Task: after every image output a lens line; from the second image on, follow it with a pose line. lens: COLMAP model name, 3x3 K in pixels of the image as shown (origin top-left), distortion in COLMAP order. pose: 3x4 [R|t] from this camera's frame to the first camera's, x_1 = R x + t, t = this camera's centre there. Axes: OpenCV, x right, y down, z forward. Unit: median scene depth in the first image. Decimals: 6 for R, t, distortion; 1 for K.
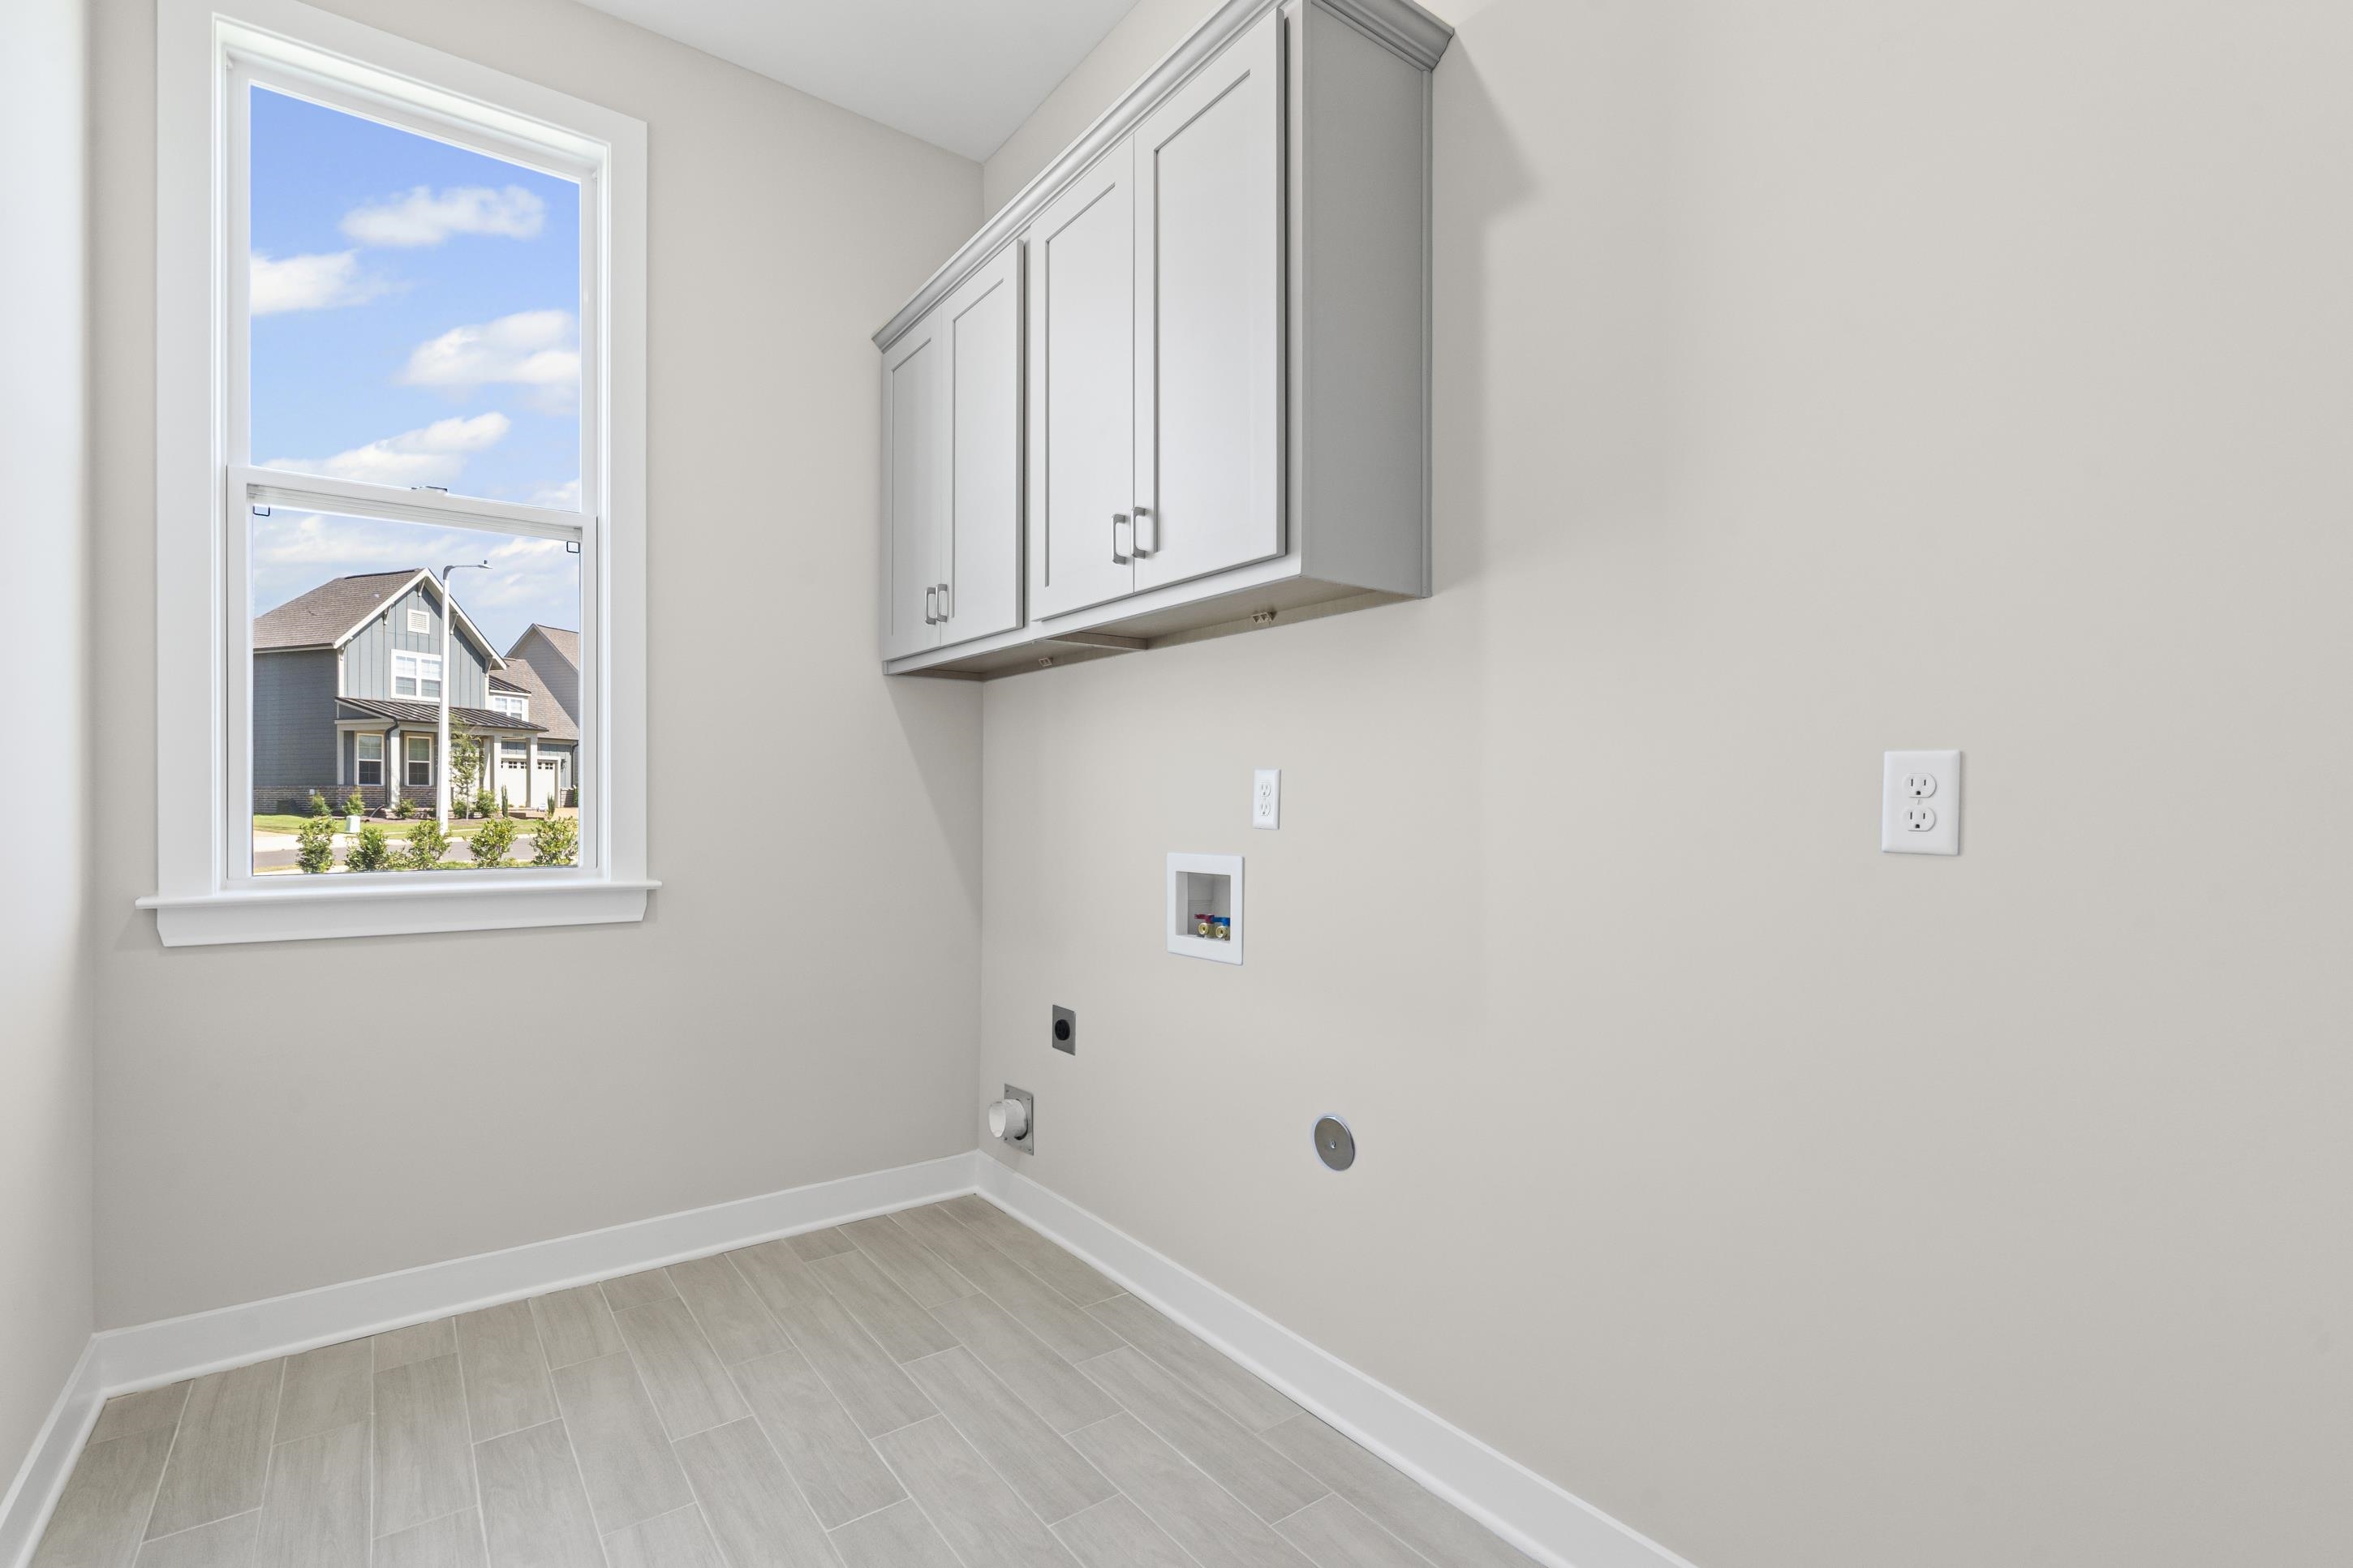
lens RADIAL K [[1069.8, 0, 1174.9], [0, 1069.8, 787.8], [0, 0, 1]] dist [-0.003806, -0.000670]
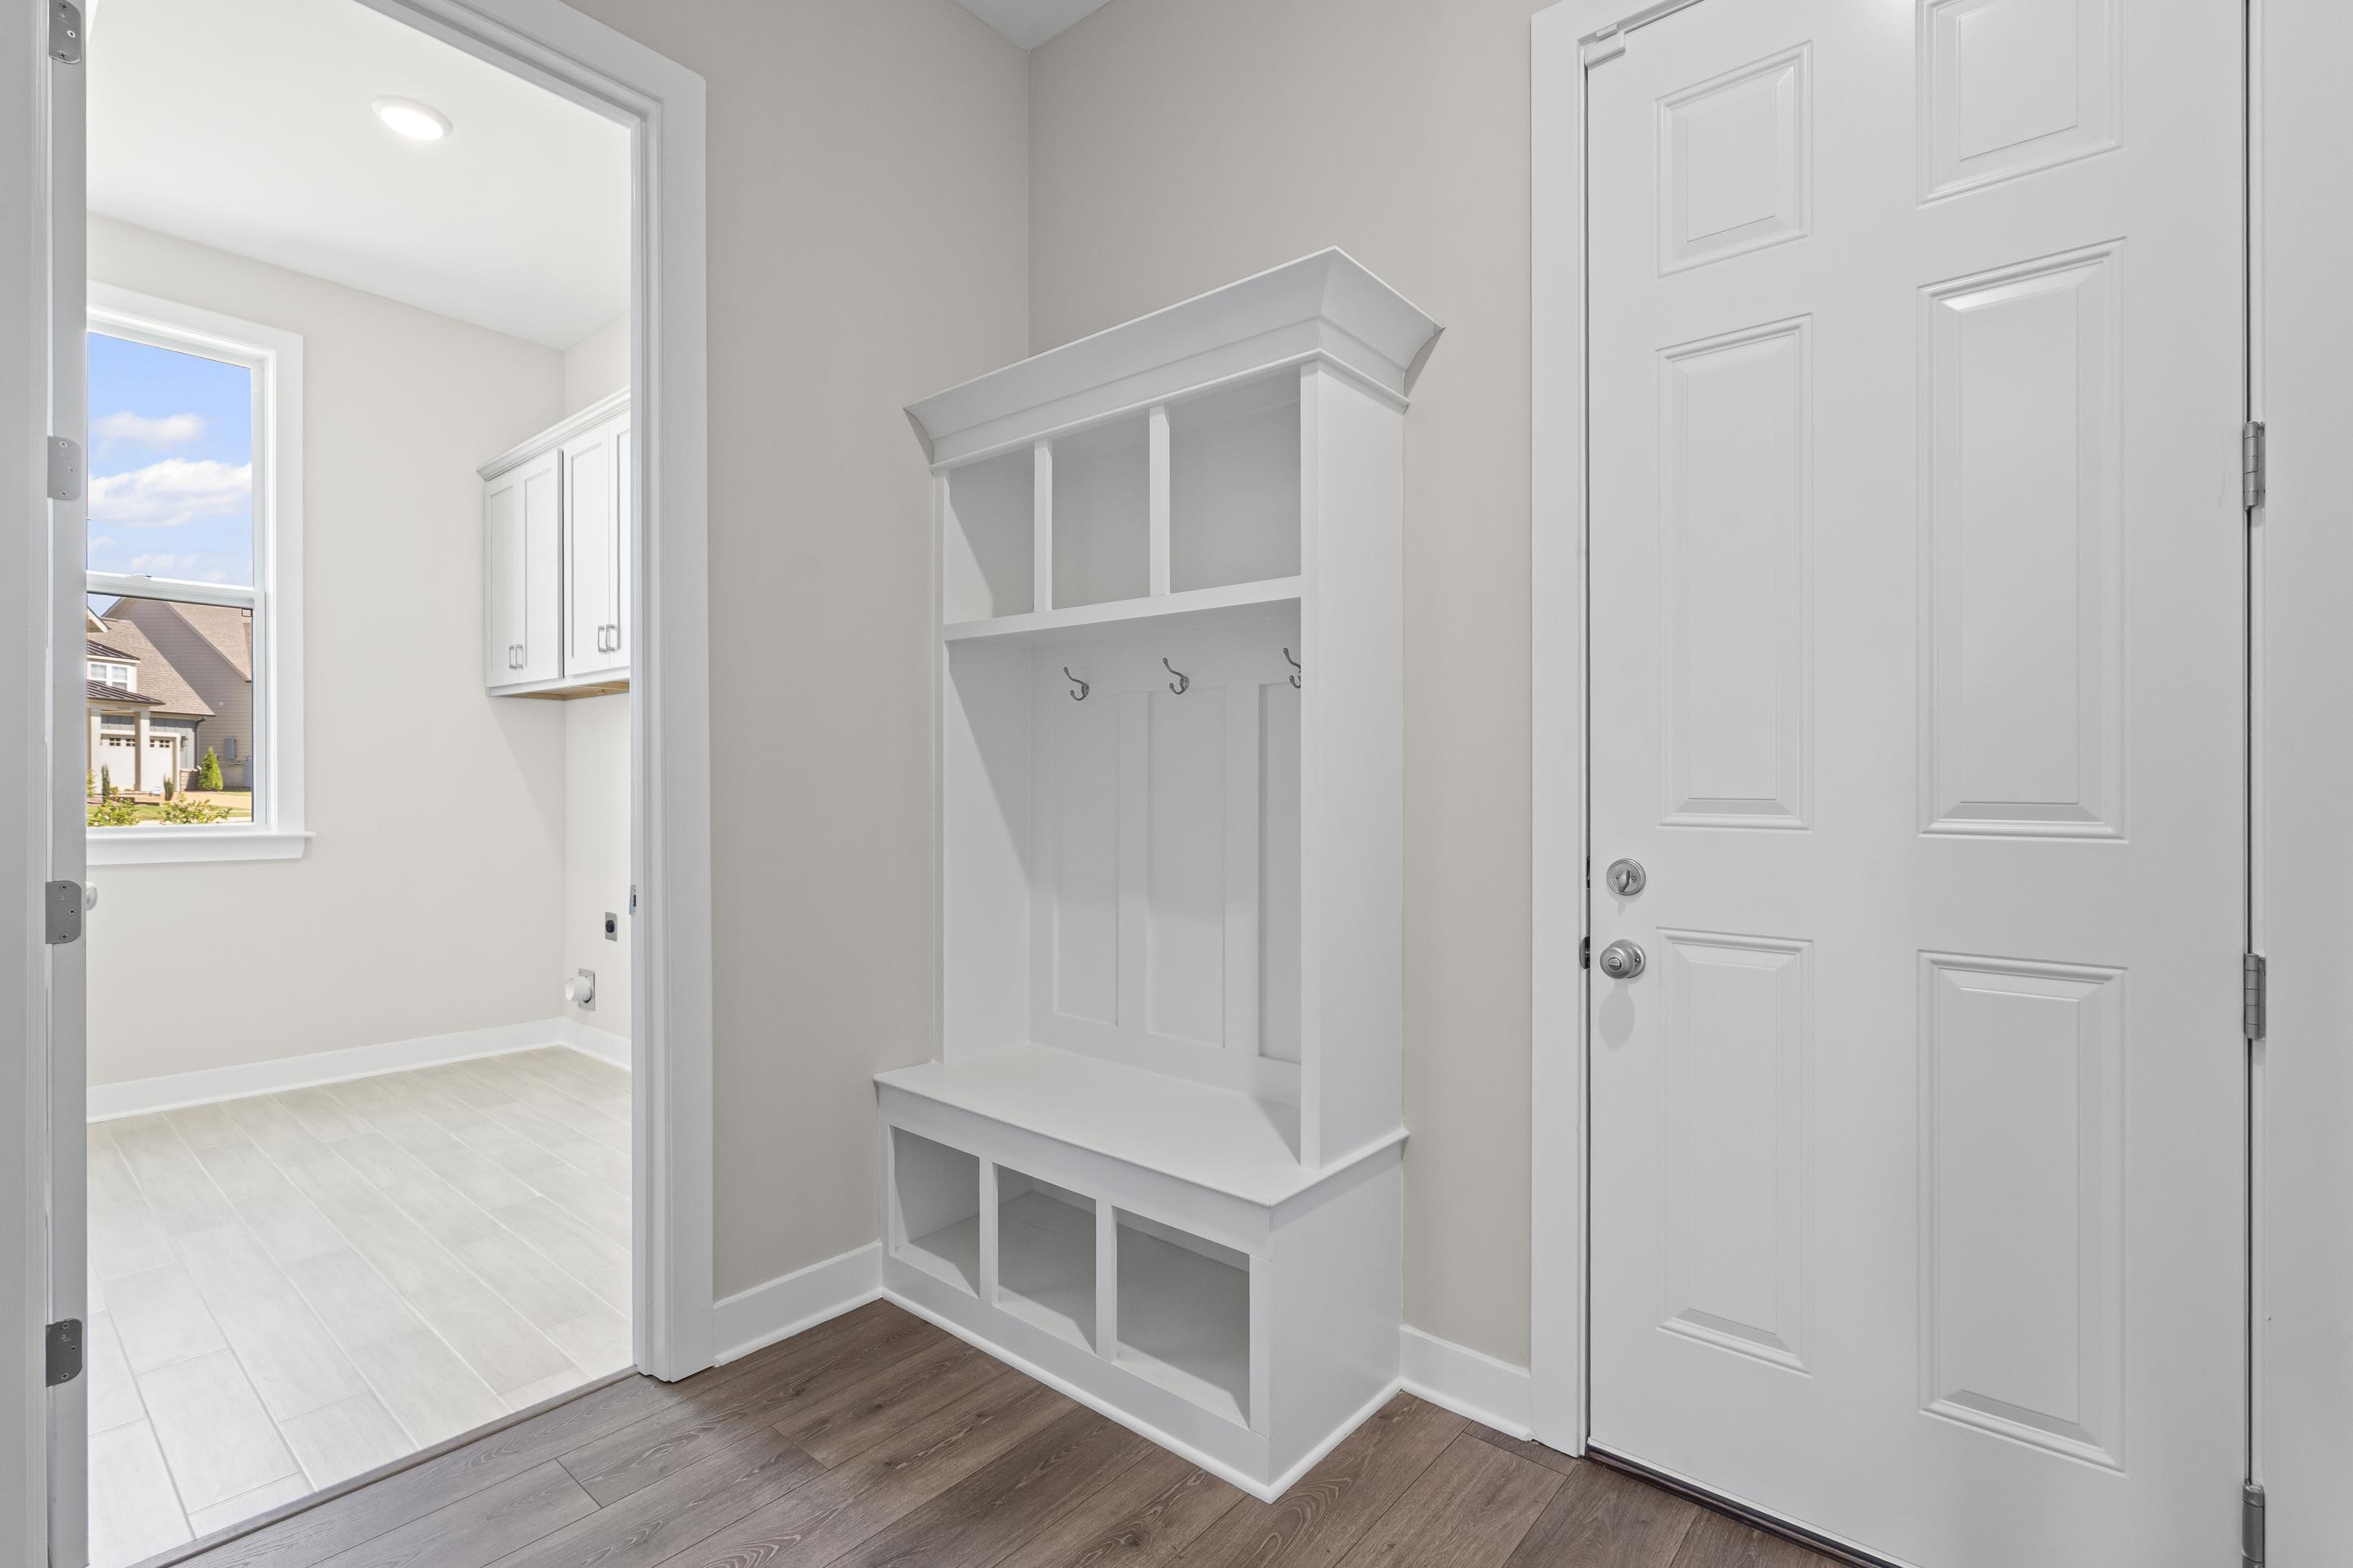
lens RADIAL K [[1069.8, 0, 1180.1], [0, 1069.8, 790.9], [0, 0, 1]] dist [-0.003806, -0.000670]
pose [[0.972630, 0.003609, 0.232330, 0.319375], [-0.007099, 0.999874, 0.014190, -0.002283], [-0.232250, -0.015451, 0.972533, -0.669557]]
